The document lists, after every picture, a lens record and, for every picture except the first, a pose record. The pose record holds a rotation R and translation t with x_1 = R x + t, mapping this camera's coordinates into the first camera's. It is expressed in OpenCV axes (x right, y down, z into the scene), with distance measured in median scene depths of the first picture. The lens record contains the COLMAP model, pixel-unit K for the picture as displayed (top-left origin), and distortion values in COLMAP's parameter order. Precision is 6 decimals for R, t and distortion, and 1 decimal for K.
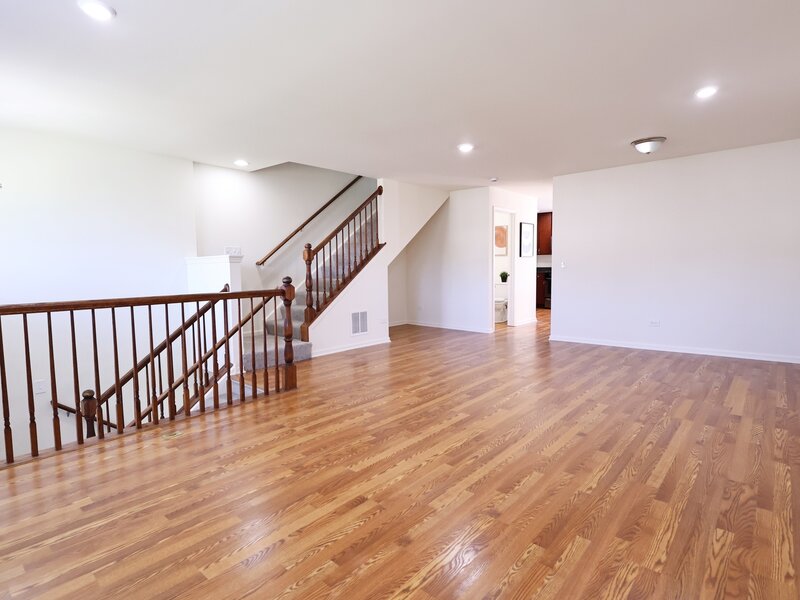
lens RADIAL K [[429.0, 0, 400.0], [0, 429.0, 300.0], [0, 0, 1]] dist [-0.001049, 0.000223]
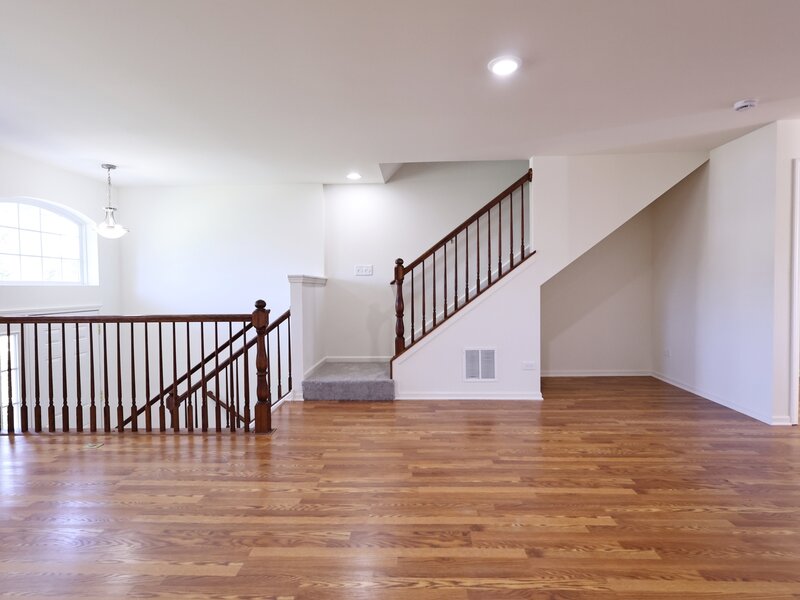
lens RADIAL K [[429.0, 0, 400.0], [0, 429.0, 300.0], [0, 0, 1]] dist [-0.001049, 0.000223]
pose [[0.627947, 0.029711, -0.777689, 0.568429], [-0.058287, 0.998260, -0.008927, -0.061640], [0.776071, 0.050934, 0.628586, 0.670417]]
